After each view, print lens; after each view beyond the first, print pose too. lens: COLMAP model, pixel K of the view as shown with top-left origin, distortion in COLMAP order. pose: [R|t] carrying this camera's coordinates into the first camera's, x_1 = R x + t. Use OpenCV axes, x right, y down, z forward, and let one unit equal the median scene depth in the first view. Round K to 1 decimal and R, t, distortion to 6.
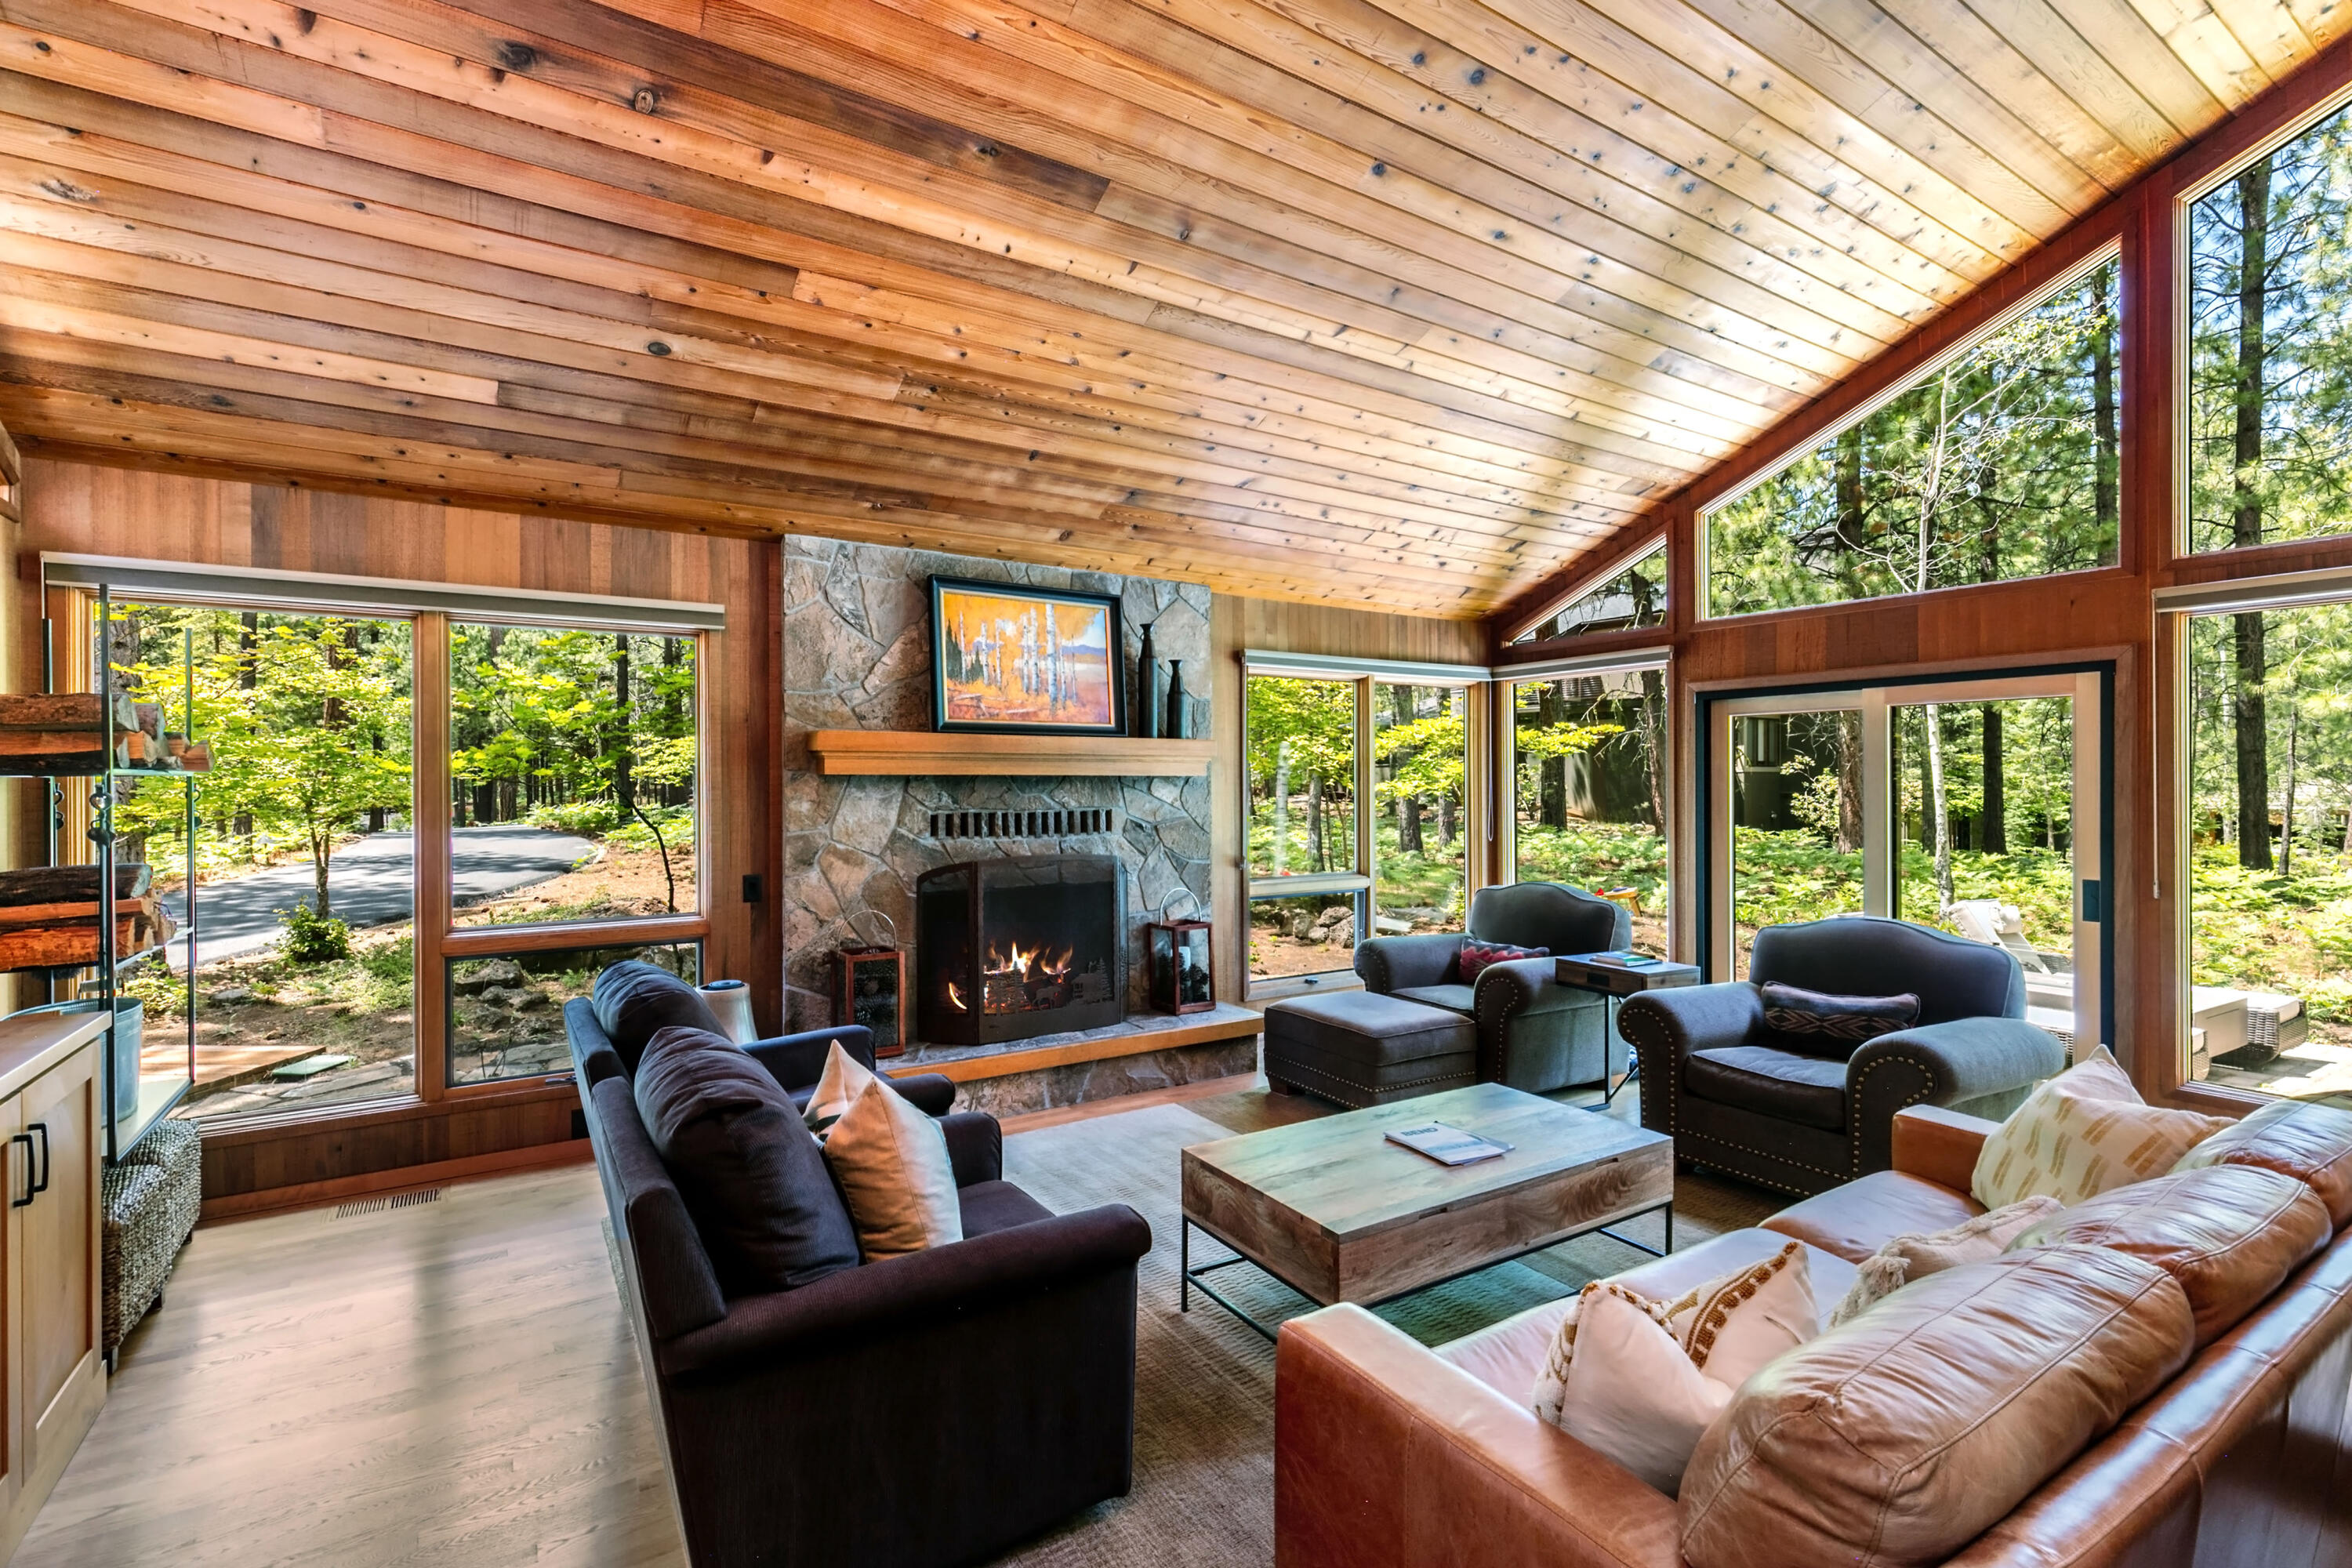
lens RADIAL K [[1073.5, 0, 1170.6], [0, 1073.5, 778.4], [0, 0, 1]] dist [0.000547, -0.000210]
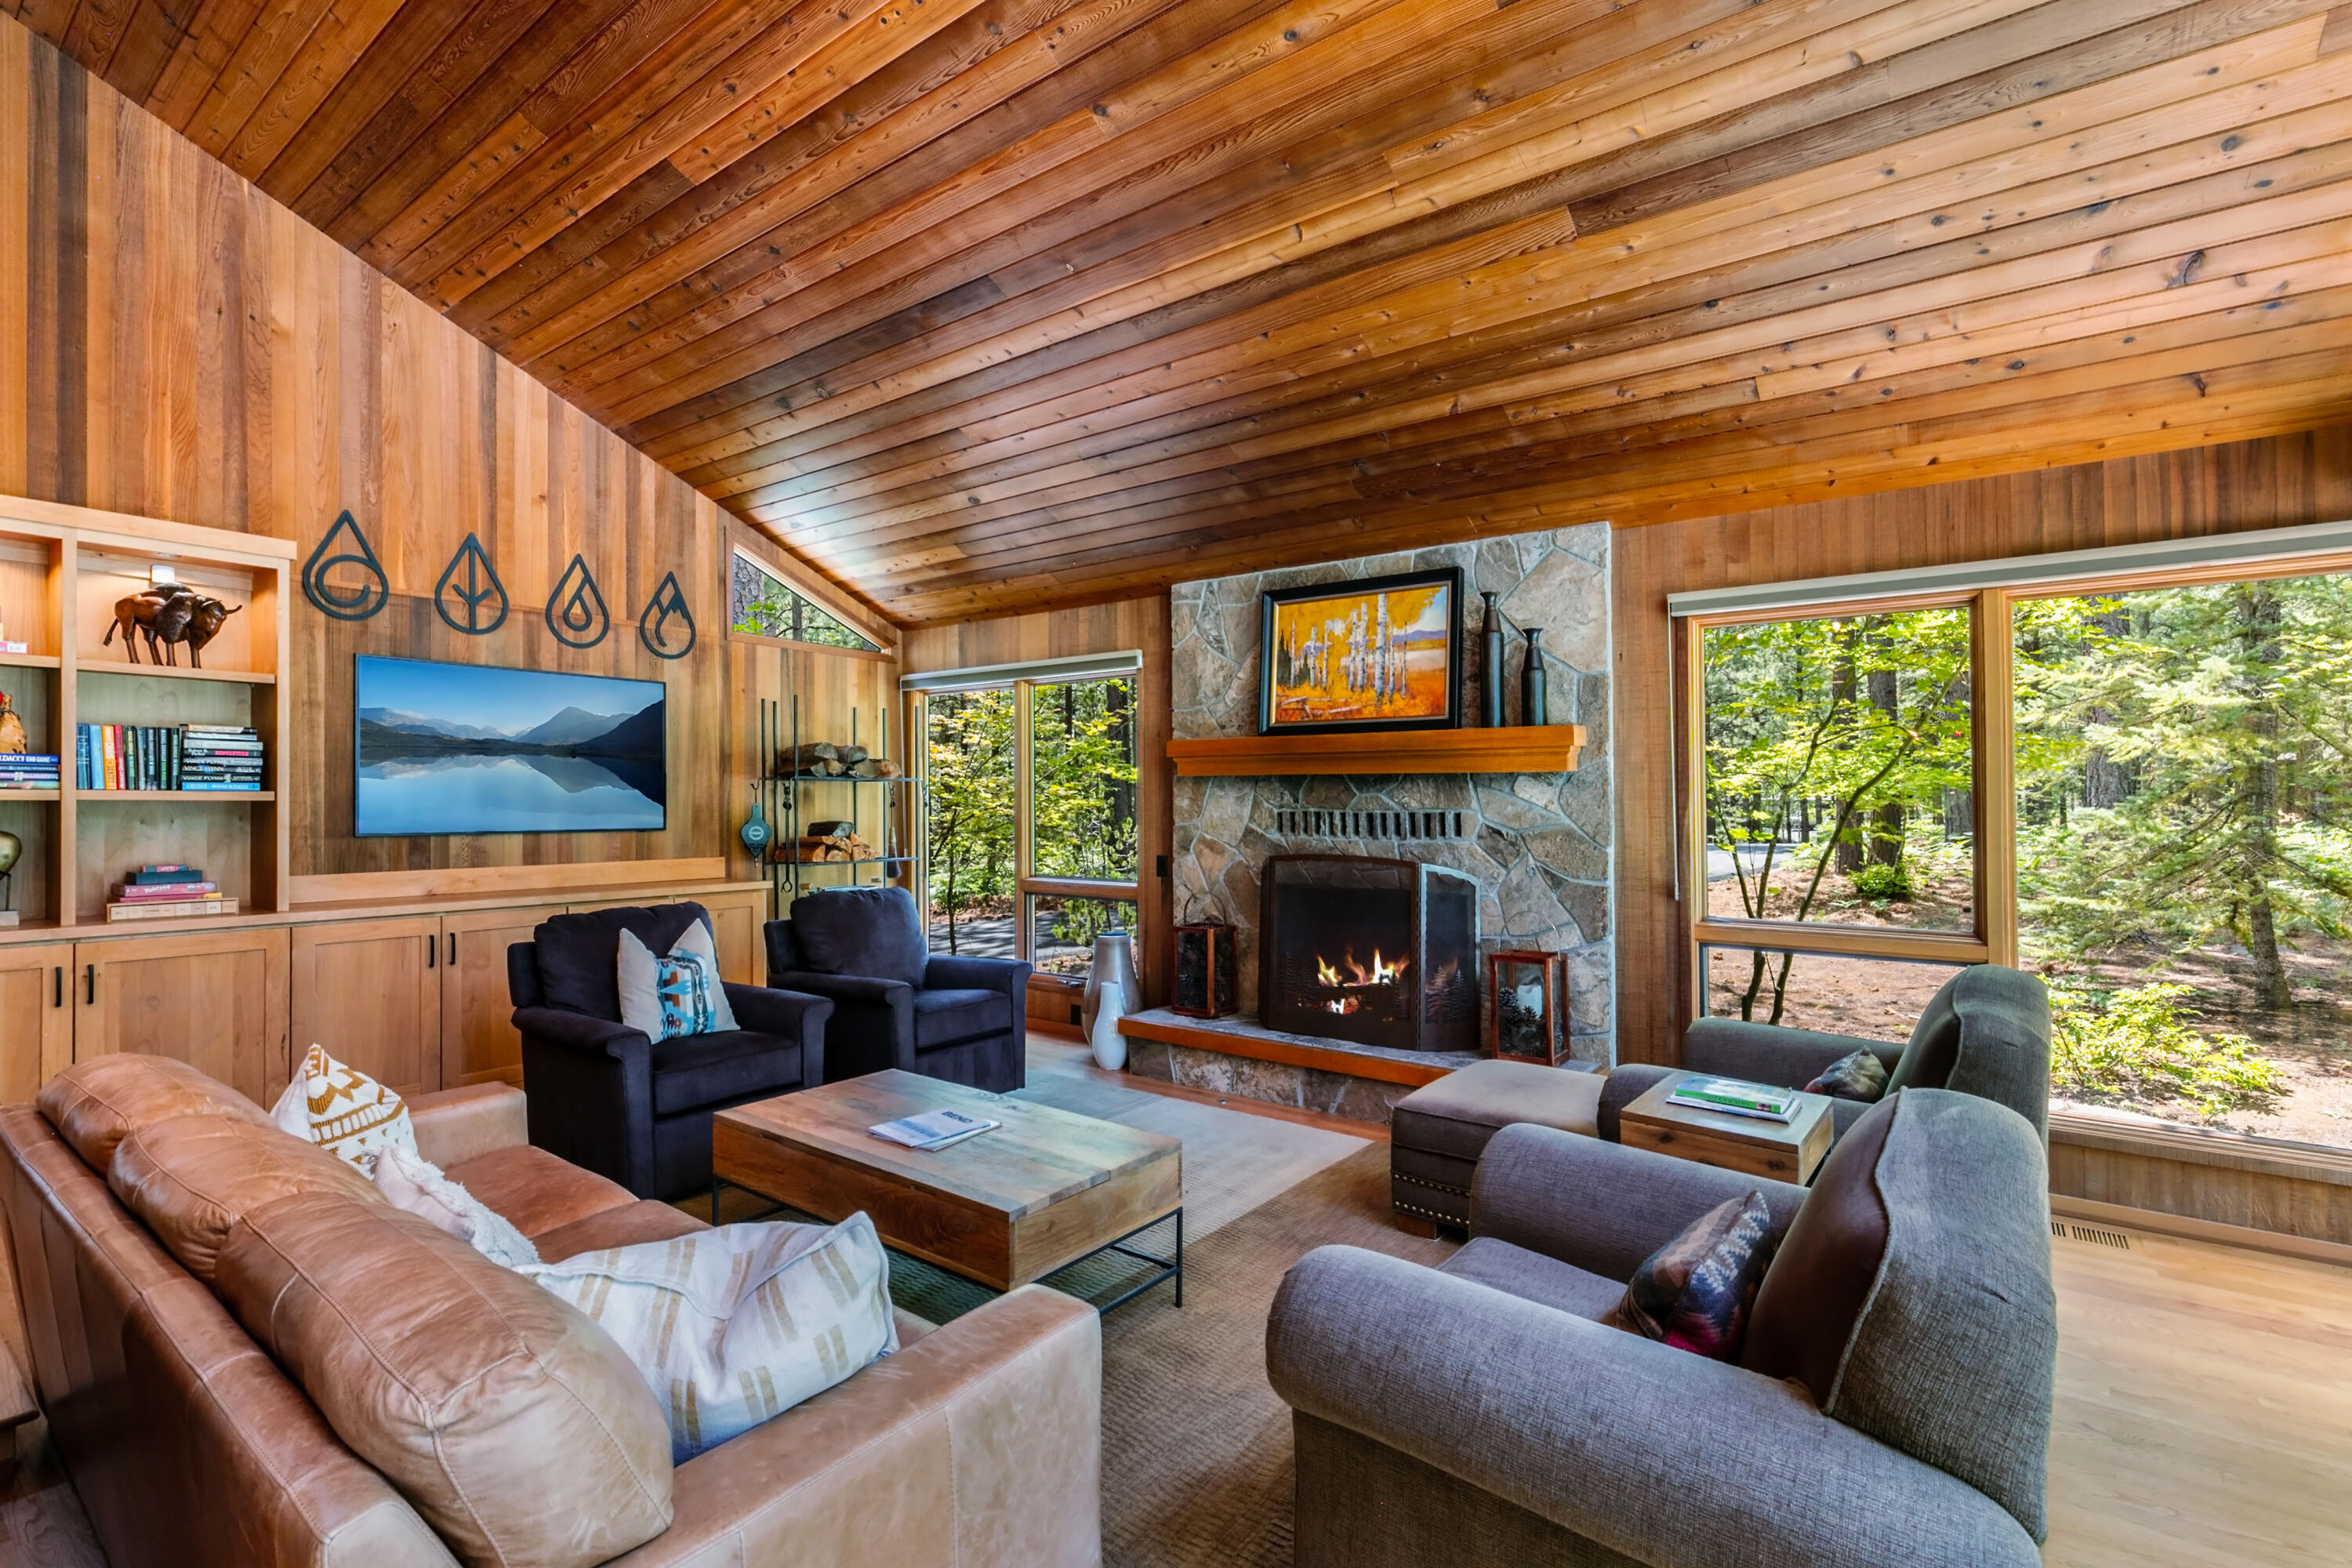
lens RADIAL K [[1073.5, 0, 1170.8], [0, 1073.5, 789.7], [0, 0, 1]] dist [0.000547, -0.000210]
pose [[0.358878, -0.012547, -0.933300, 0.738076], [-0.005474, 0.999864, -0.015546, 0.028076], [0.933368, 0.010688, 0.358761, 0.503433]]
